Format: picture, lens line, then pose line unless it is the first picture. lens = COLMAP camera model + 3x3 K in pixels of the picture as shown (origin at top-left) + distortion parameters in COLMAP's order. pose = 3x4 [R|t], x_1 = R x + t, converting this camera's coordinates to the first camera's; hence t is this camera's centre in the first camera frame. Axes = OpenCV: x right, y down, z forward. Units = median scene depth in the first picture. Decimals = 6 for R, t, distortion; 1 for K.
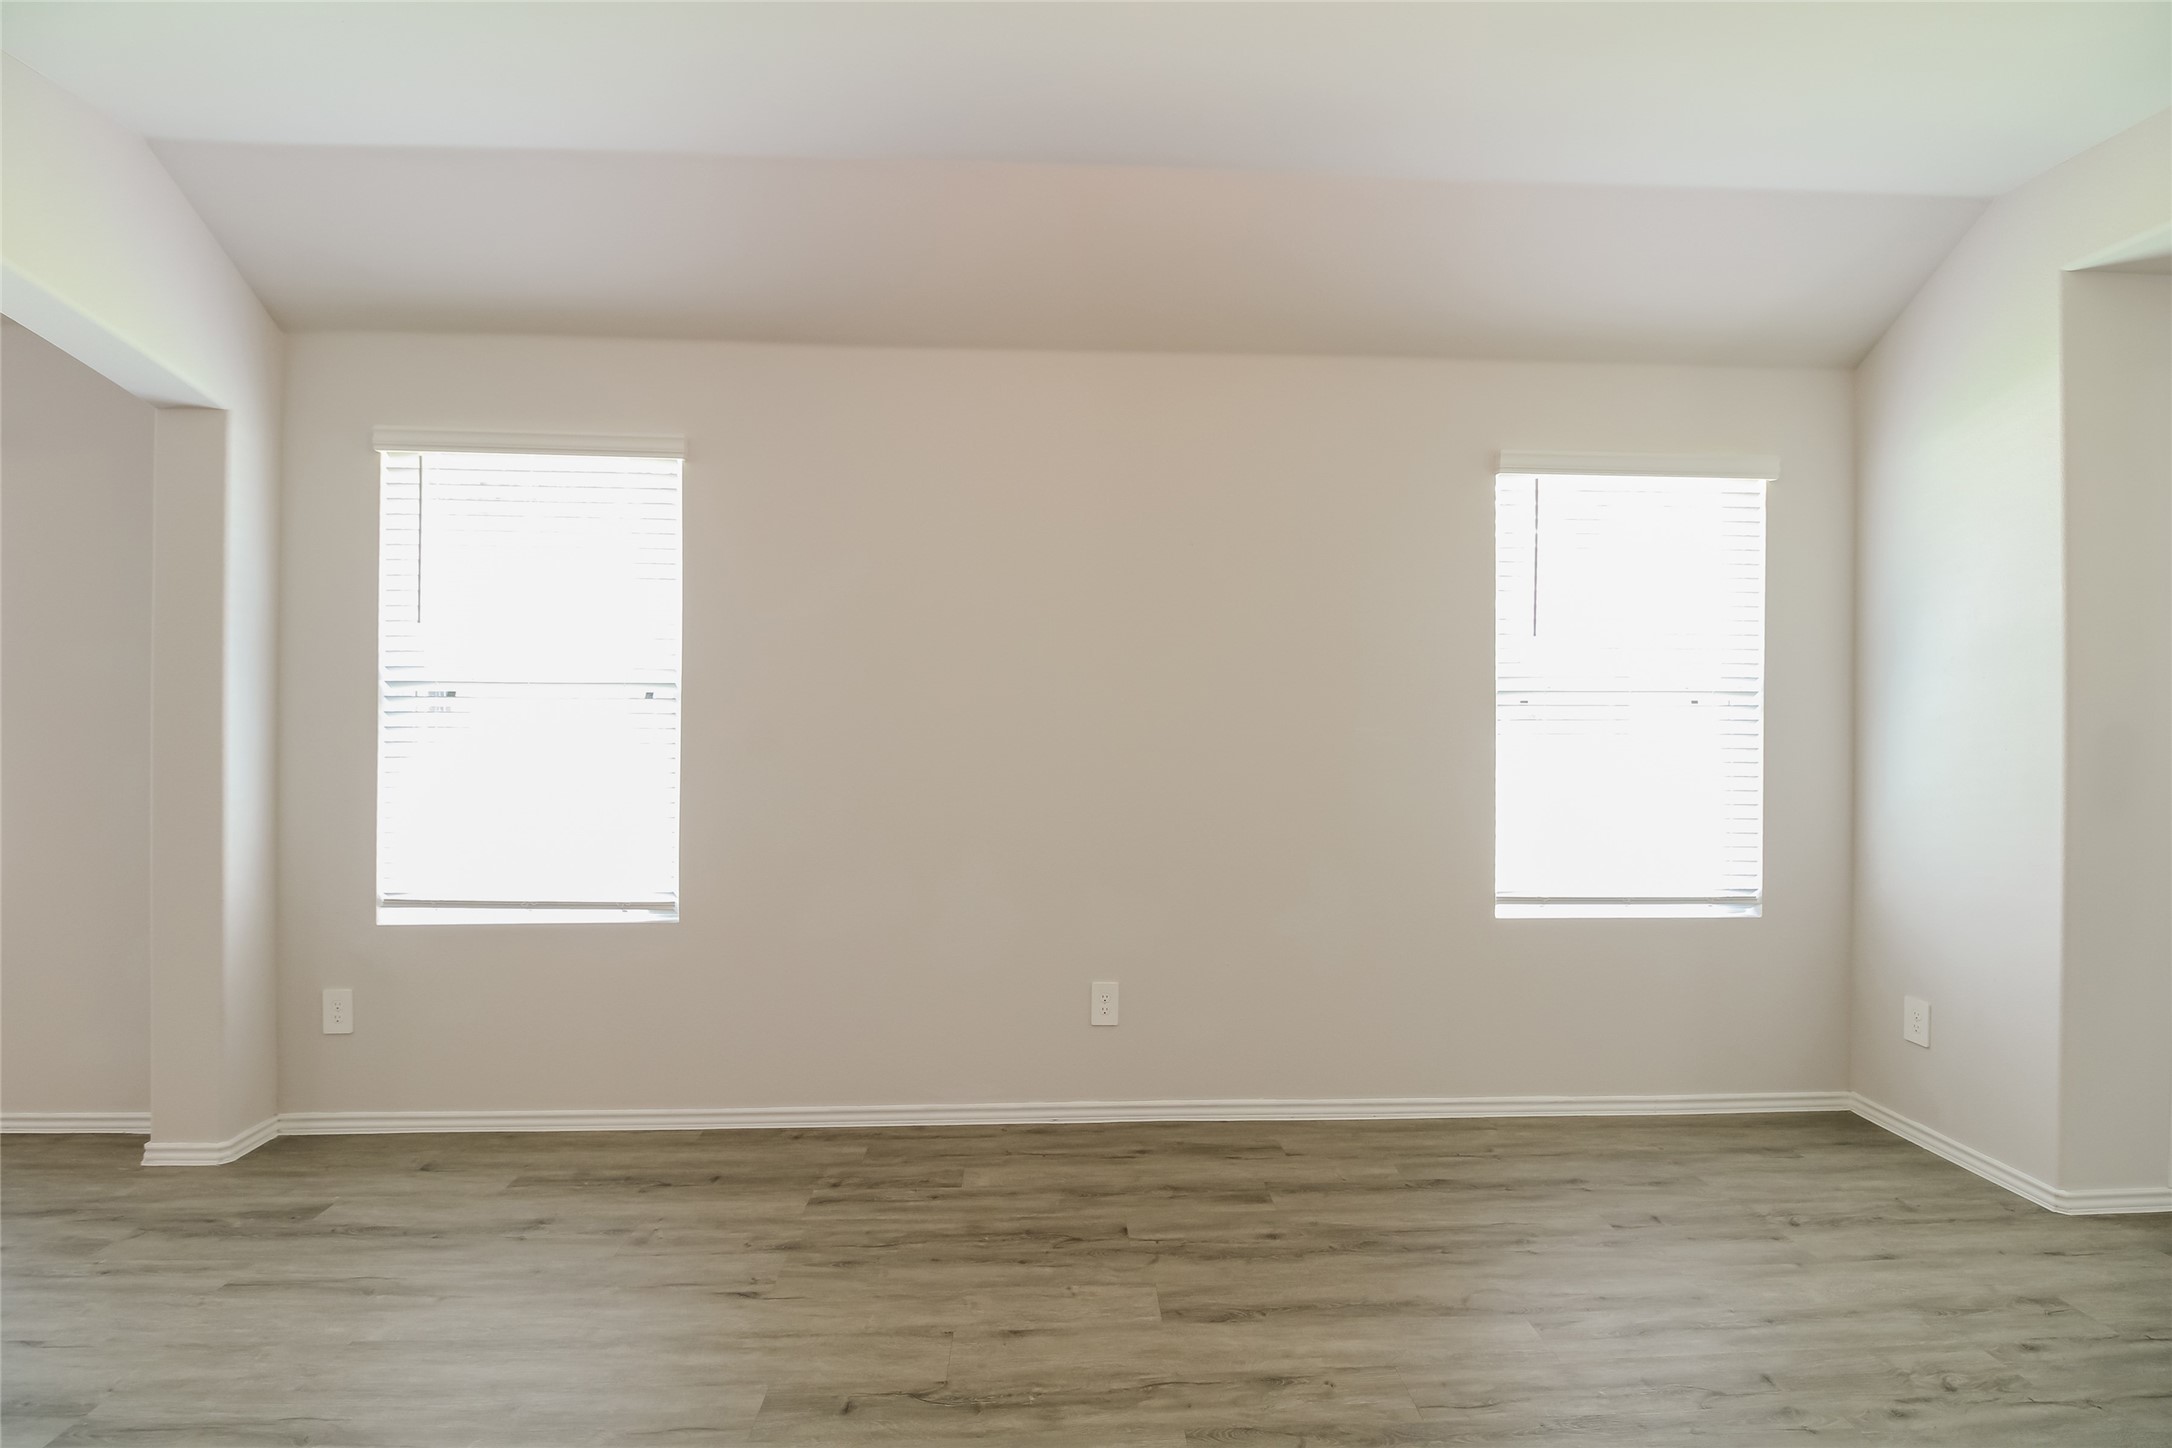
lens RADIAL K [[981.1, 0, 1085.4], [0, 981.1, 692.2], [0, 0, 1]] dist [0.013215, -0.000150]
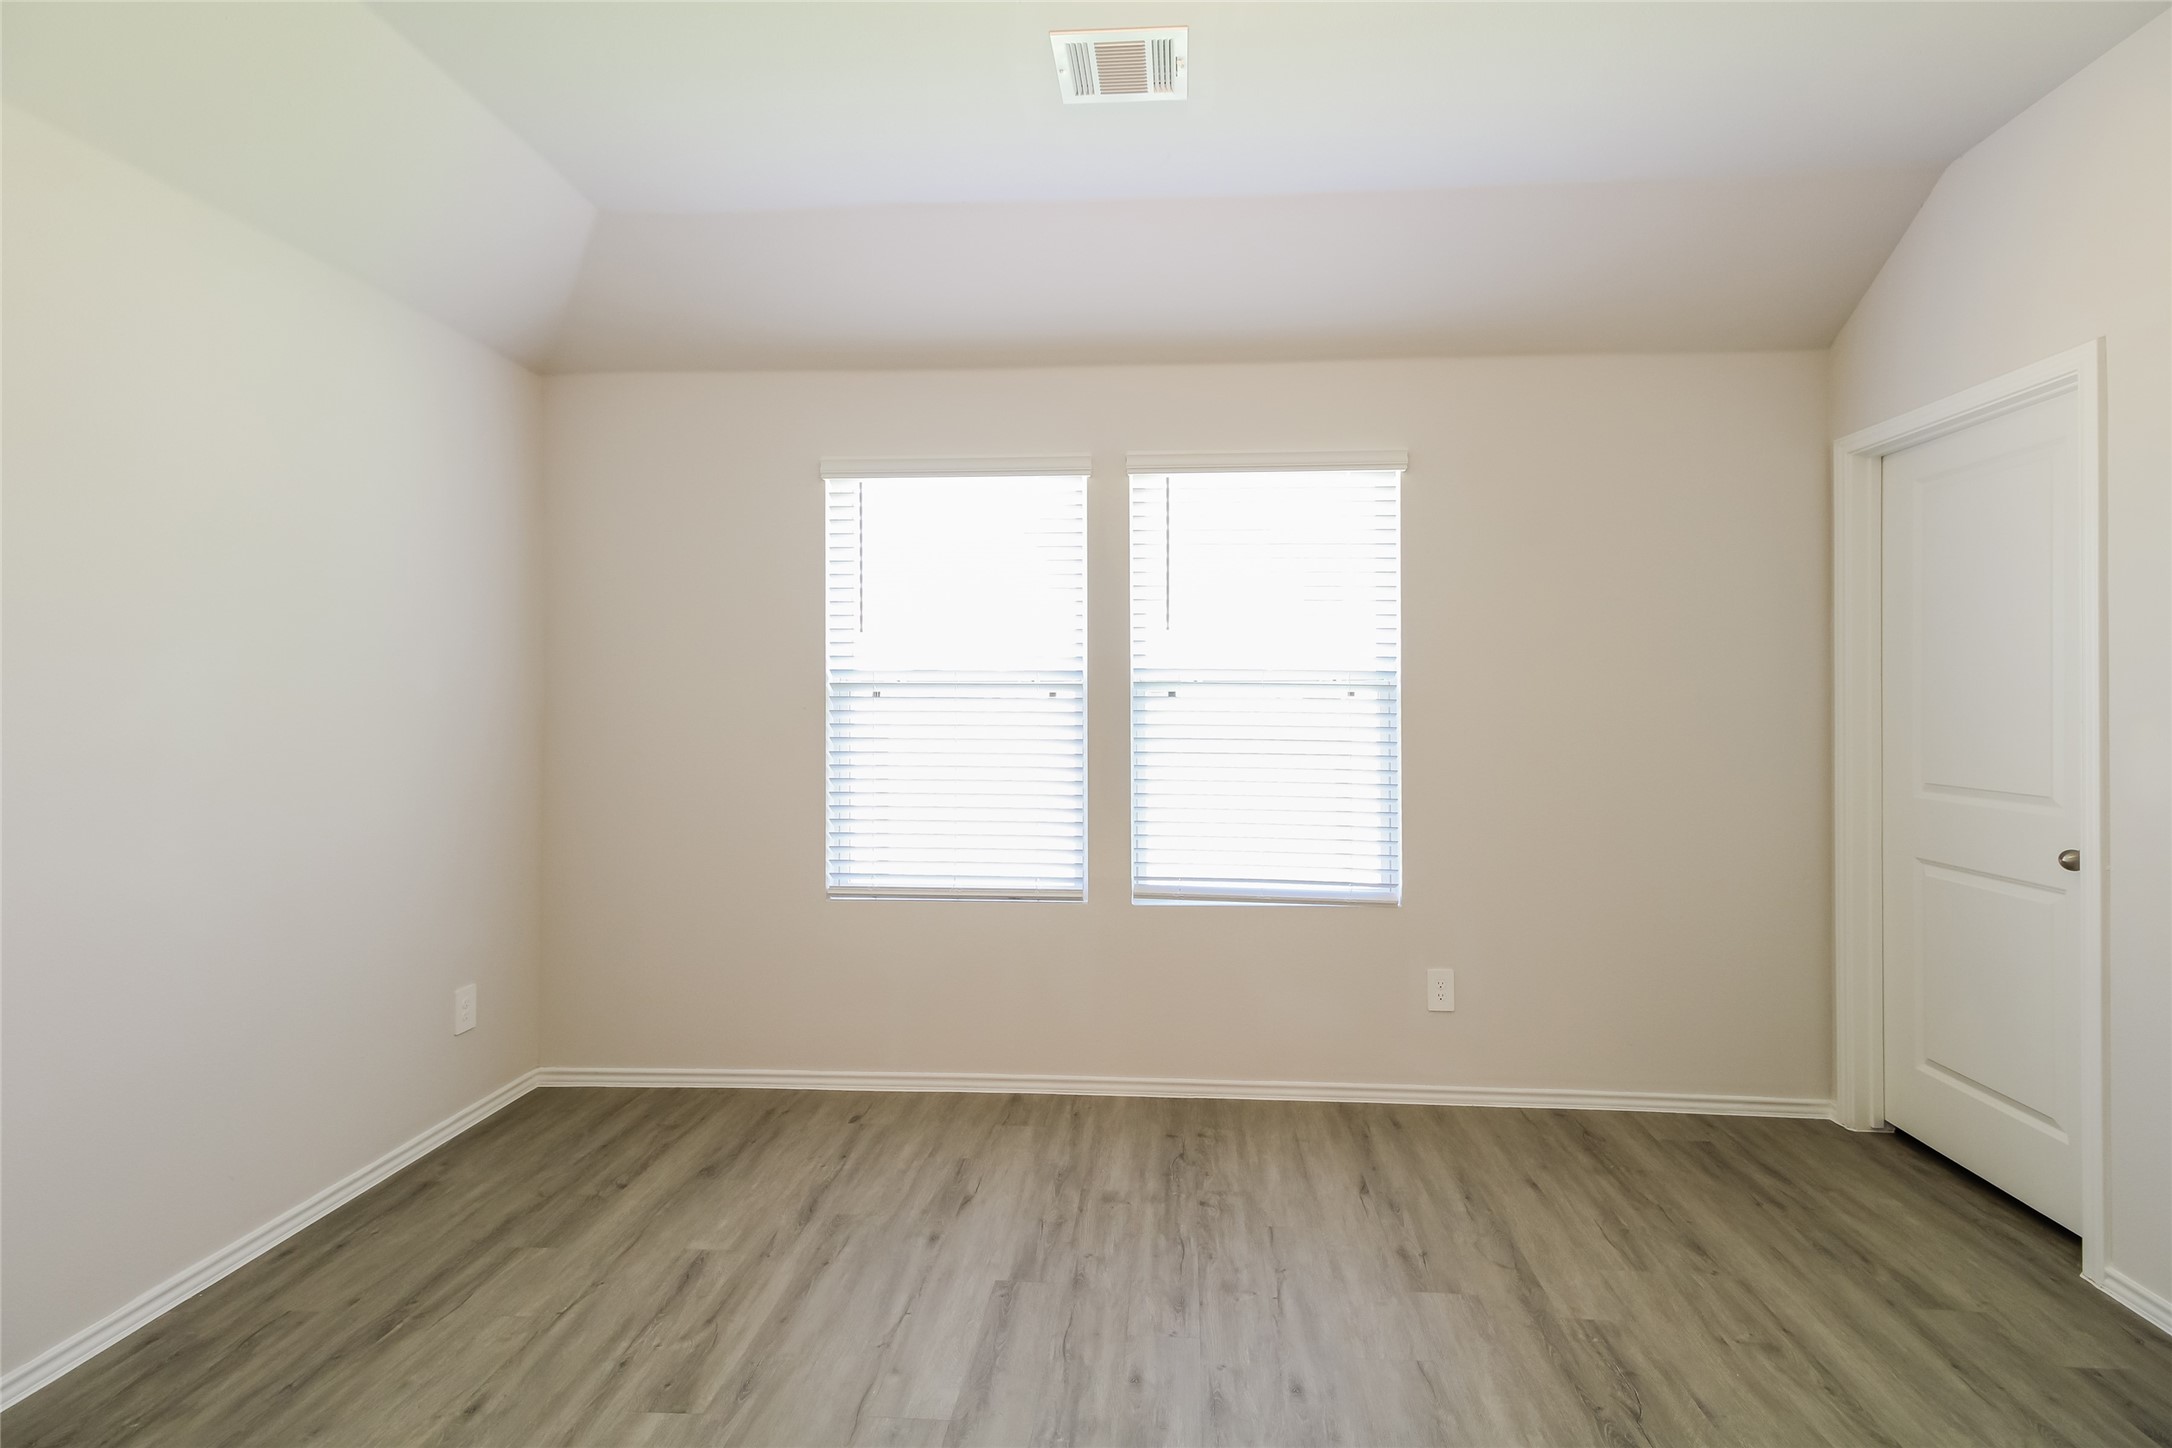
lens RADIAL K [[928.1, 0, 1092.2], [0, 928.1, 706.0], [0, 0, 1]] dist [-0.003556, -0.000562]
pose [[0.992461, -0.003443, -0.122516, -0.283595], [0.005492, 0.999851, 0.016388, -0.001208], [0.122441, -0.016938, 0.992331, -0.015120]]
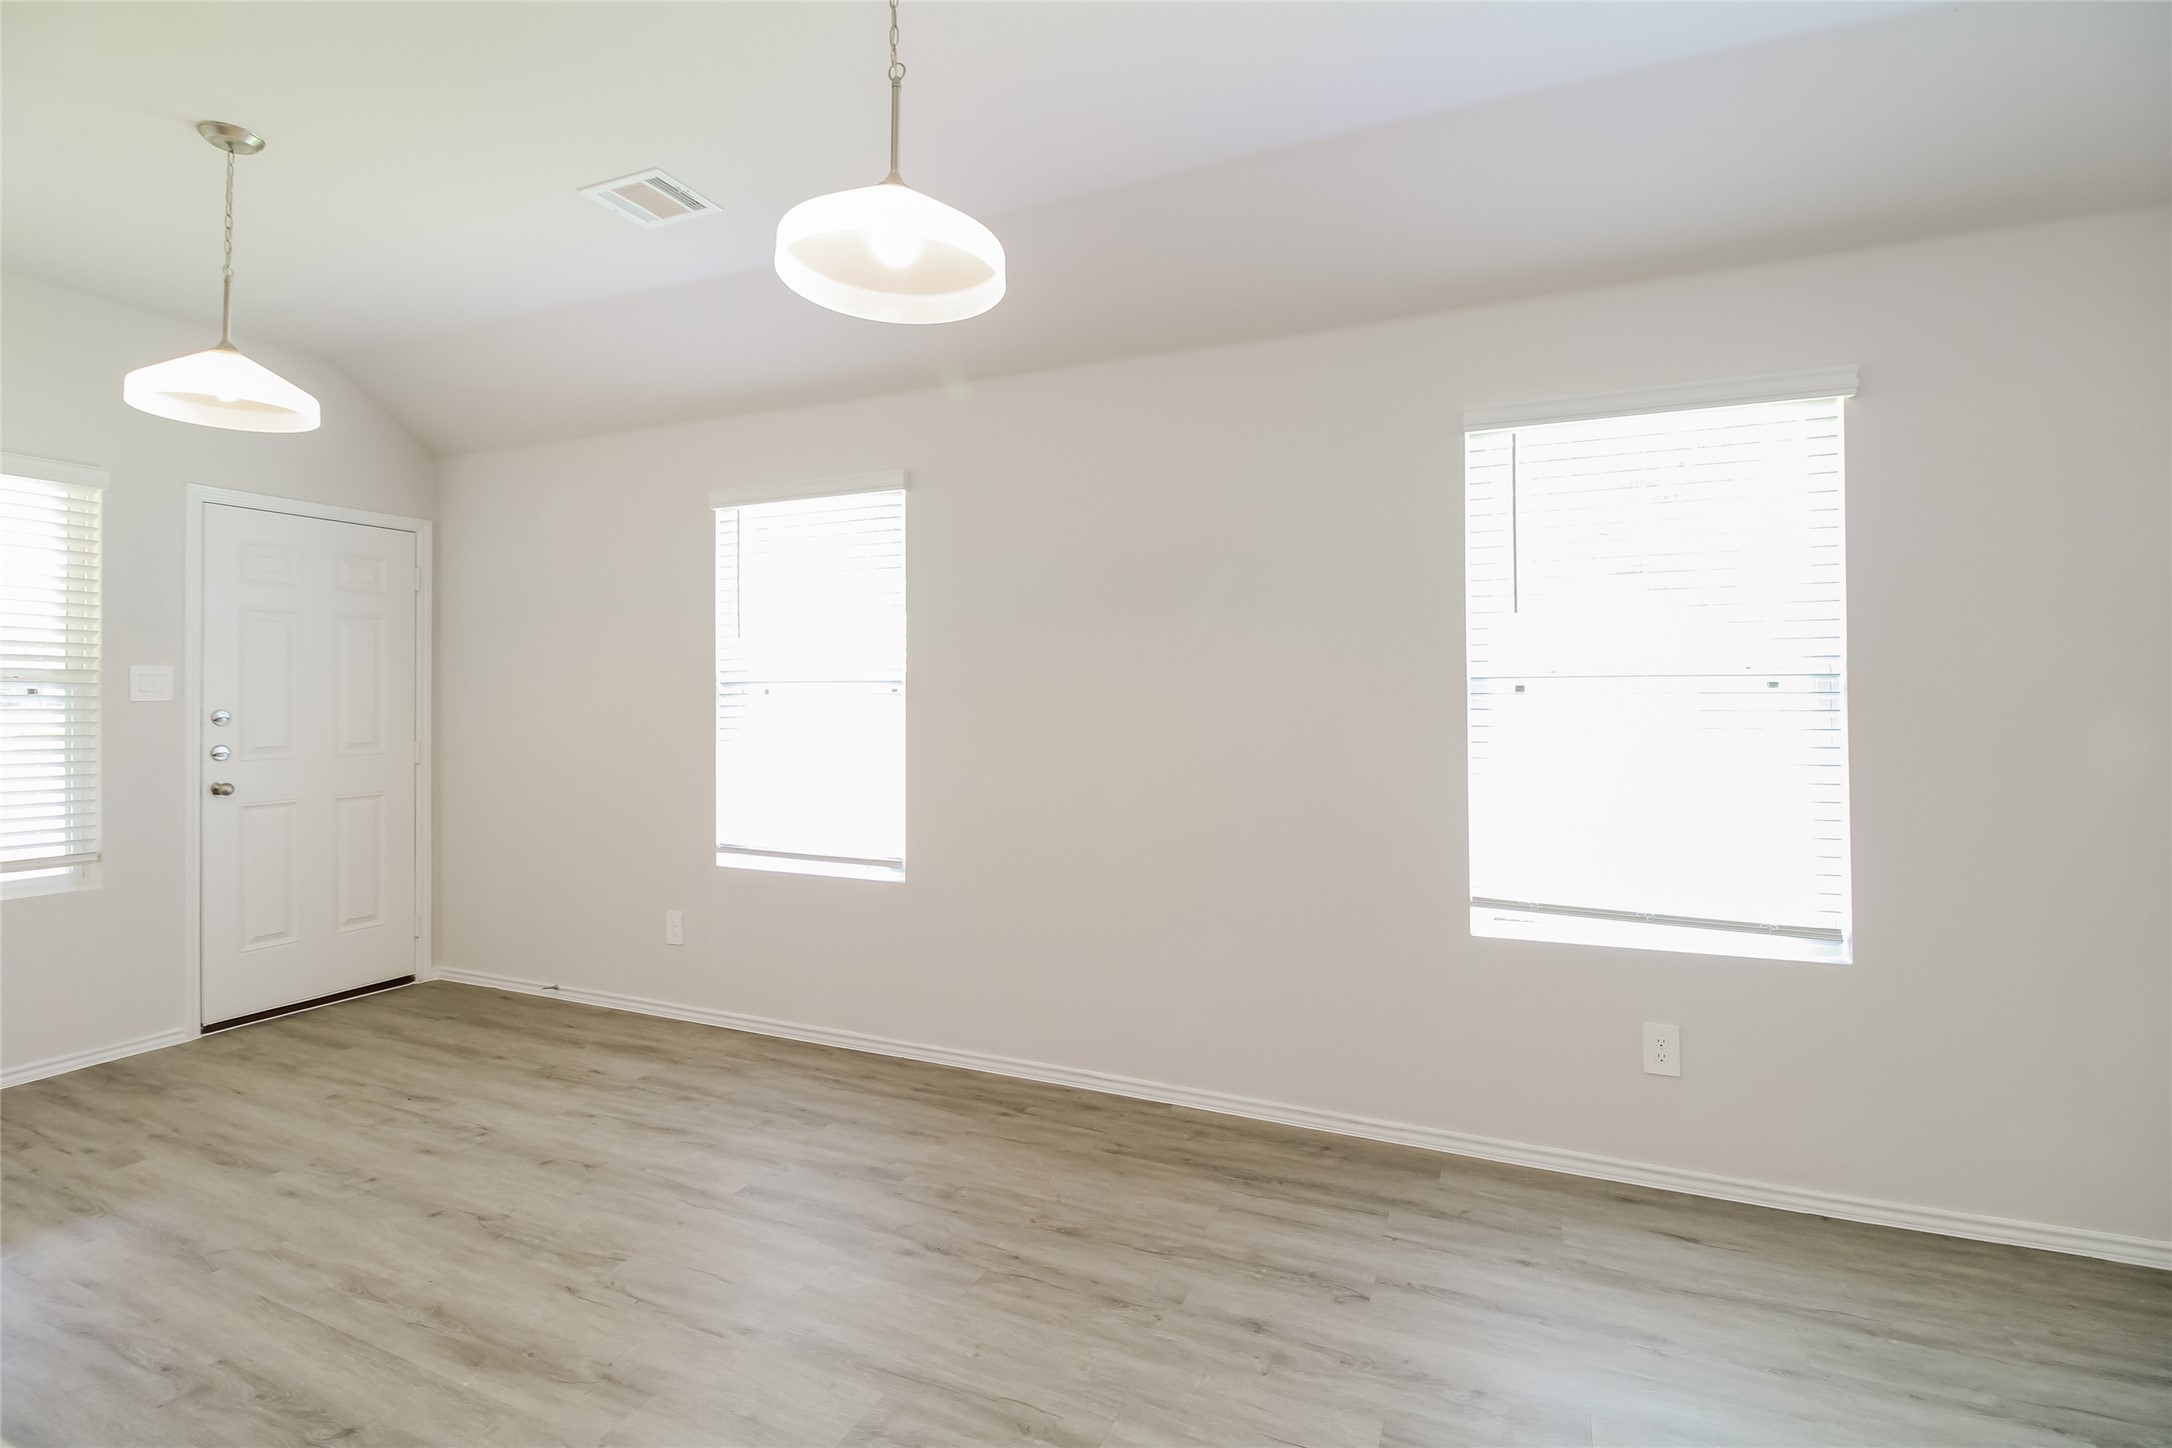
lens RADIAL K [[1007.1, 0, 1089.7], [0, 1007.1, 695.2], [0, 0, 1]] dist [-0.006896, -0.000606]
pose [[0.891231, -0.008026, -0.453479, 0.344024], [0.012878, 0.999888, 0.007611, 0.002087], [0.453367, -0.012623, 0.891235, 0.022236]]
